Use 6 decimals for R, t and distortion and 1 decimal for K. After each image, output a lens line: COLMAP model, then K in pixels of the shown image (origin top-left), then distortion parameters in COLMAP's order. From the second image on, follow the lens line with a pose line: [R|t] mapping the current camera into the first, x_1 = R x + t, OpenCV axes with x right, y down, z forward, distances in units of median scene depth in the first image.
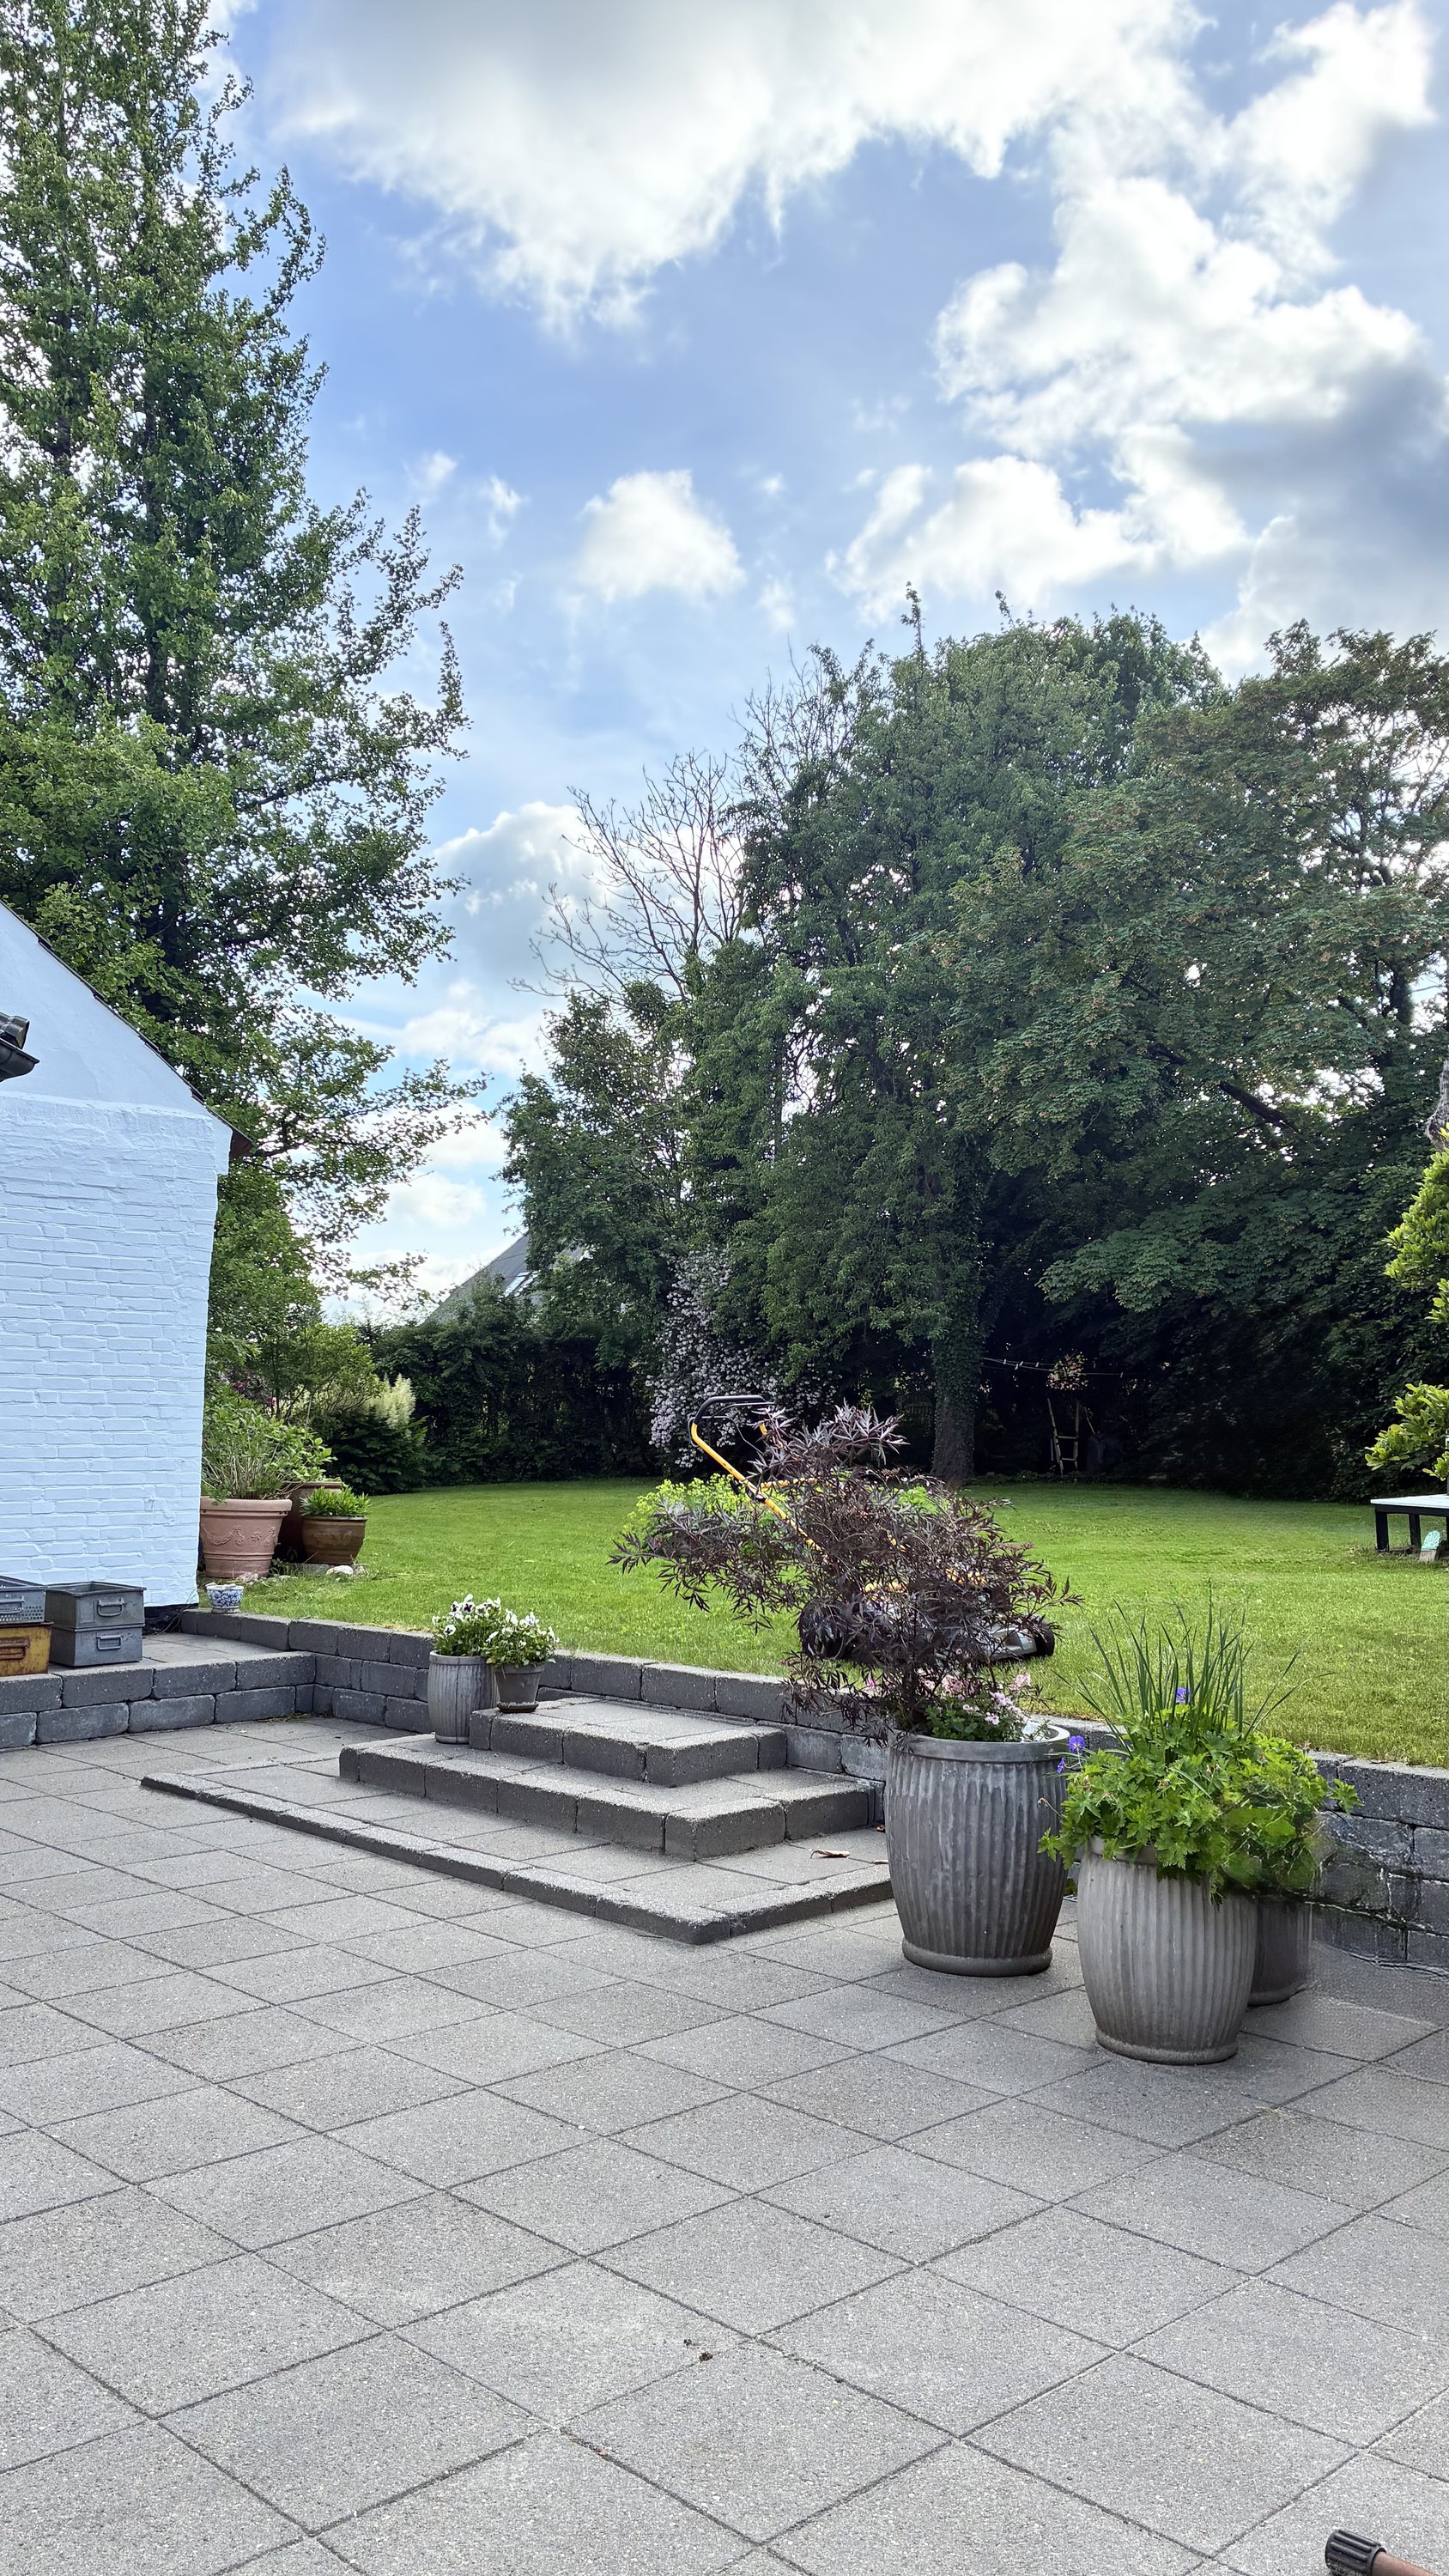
lens RADIAL K [[1976.3, 0, 772.8], [0, 1976.3, 1301.4], [0, 0, 1]] dist [0.022521, -0.002507]
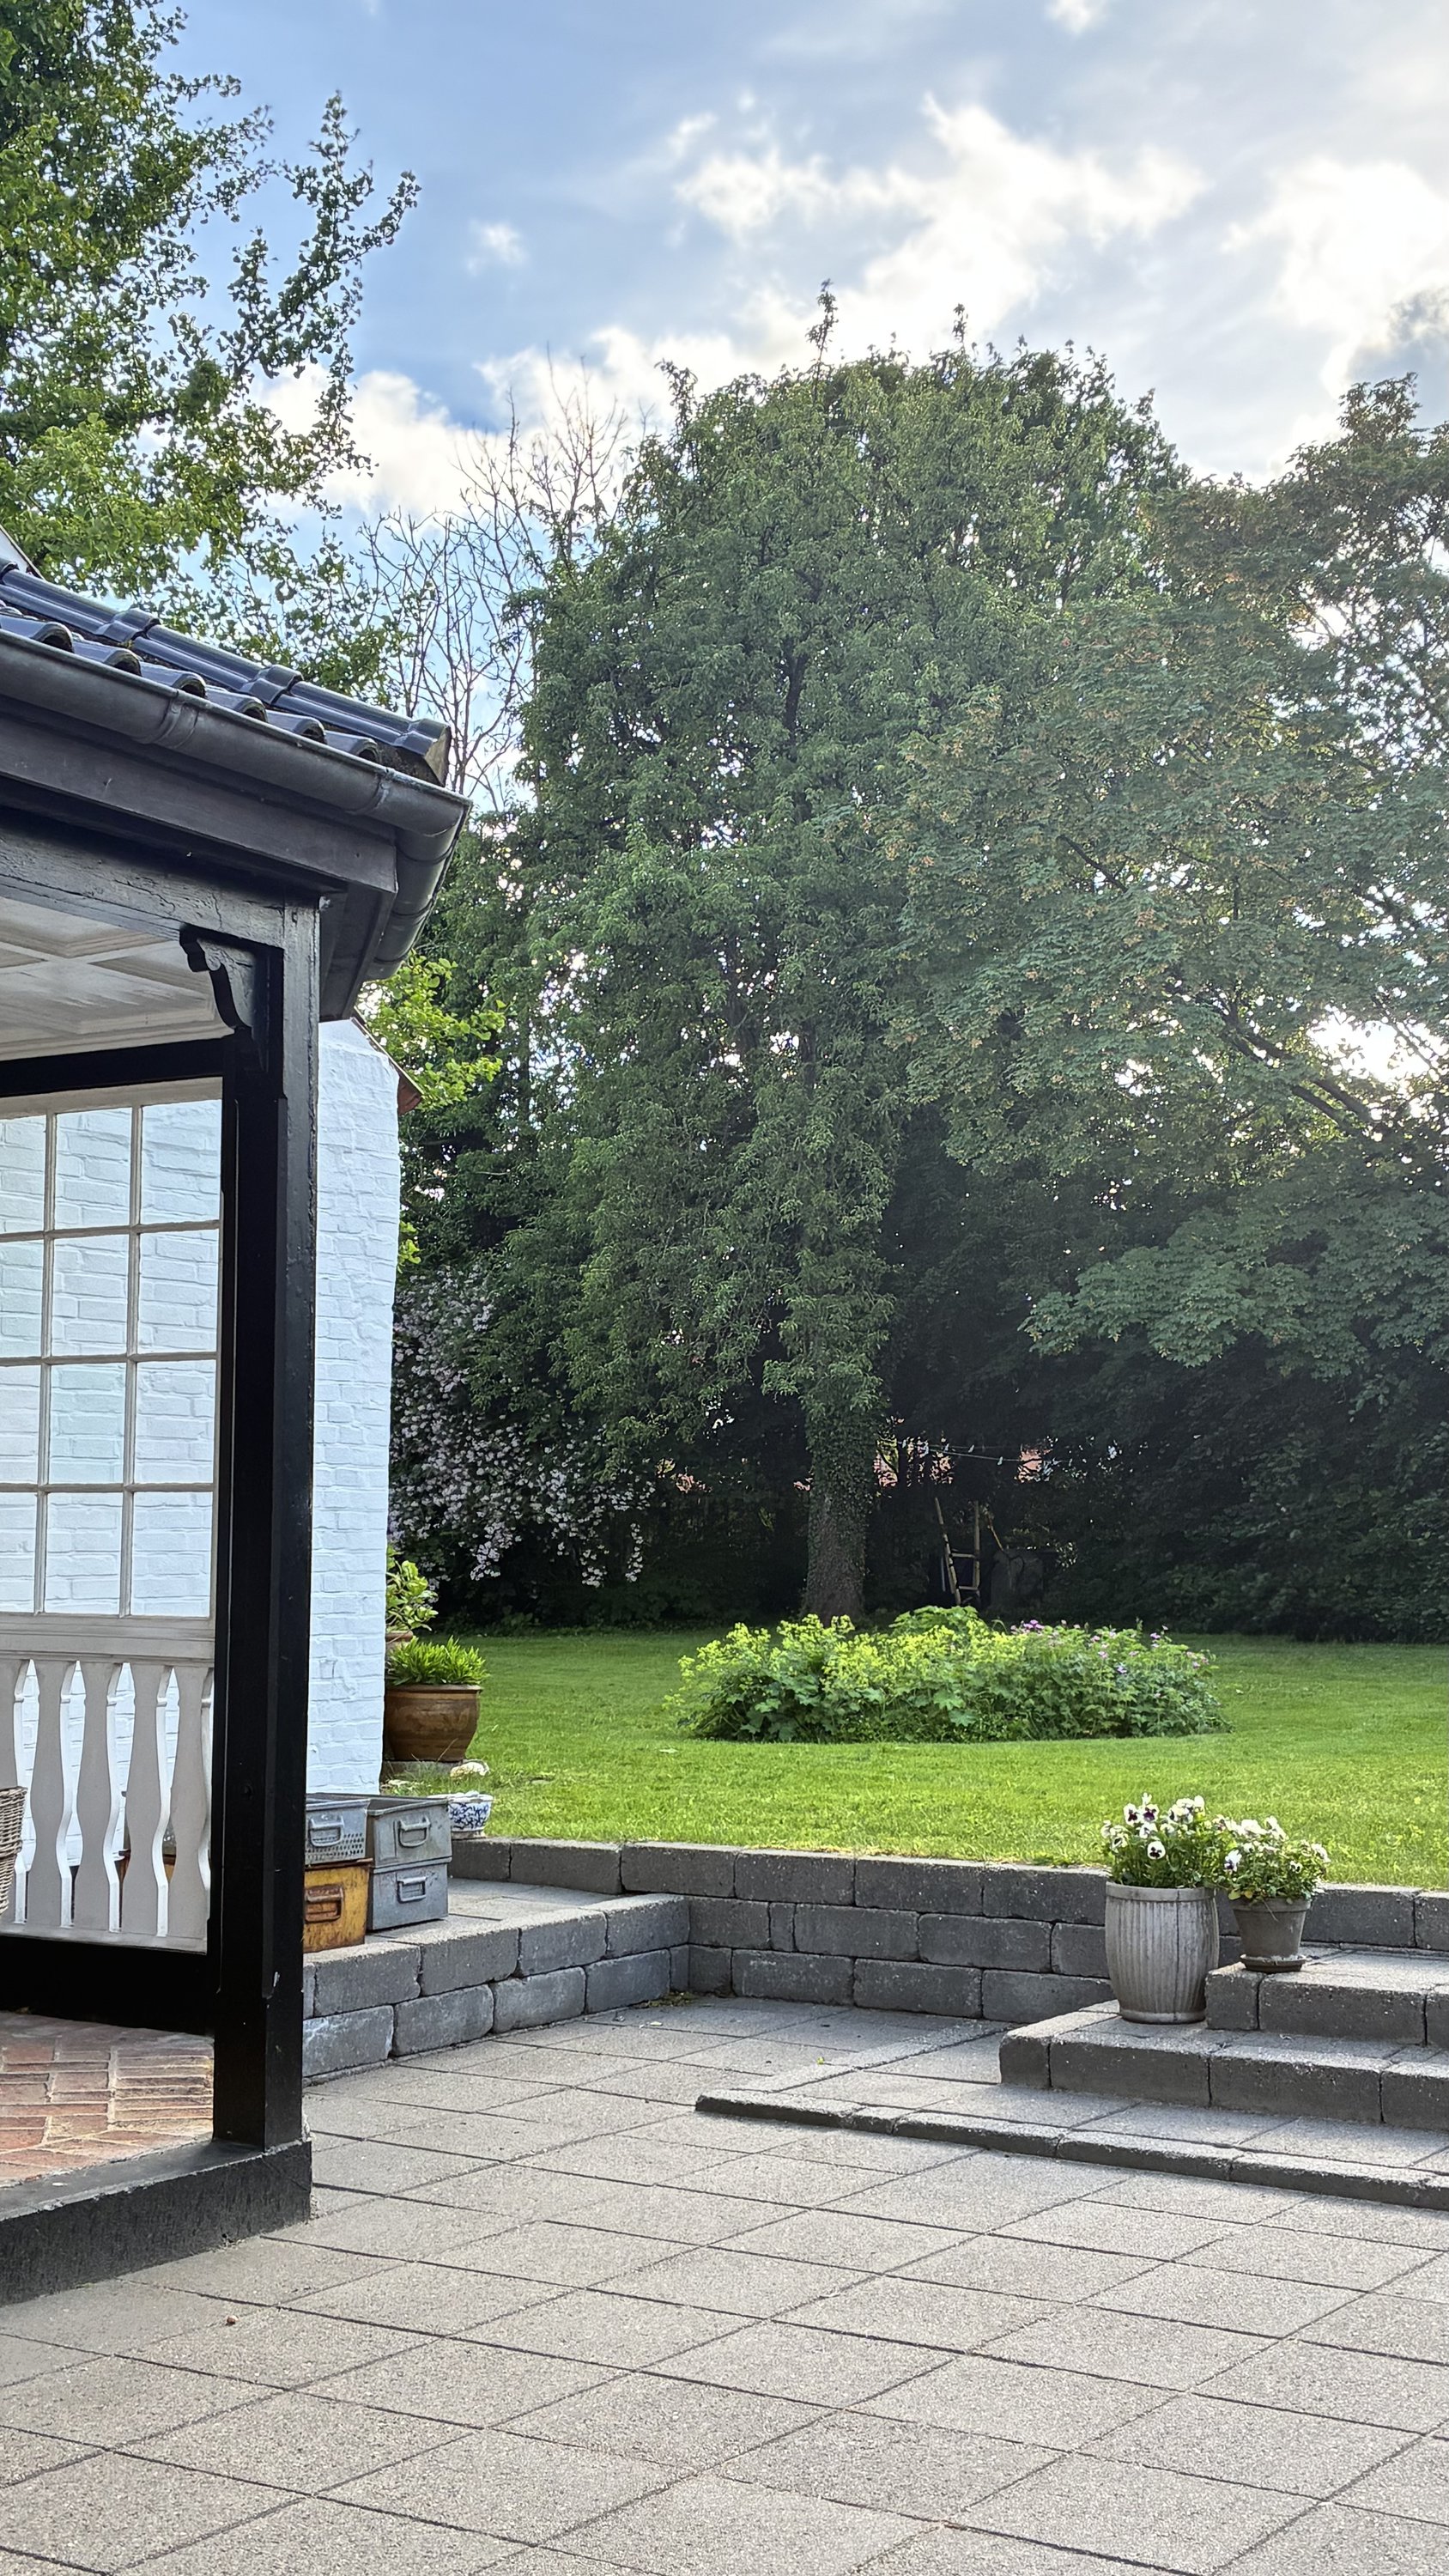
lens RADIAL K [[2960.0, 0, 724.5], [0, 2960.0, 1288.0], [0, 0, 1]] dist [0.086895, -0.002918]
pose [[0.981601, 0.003575, 0.190911, -0.169299], [0.001076, 0.999705, -0.024250, 0.002338], [-0.190941, 0.024010, 0.981308, 0.023922]]
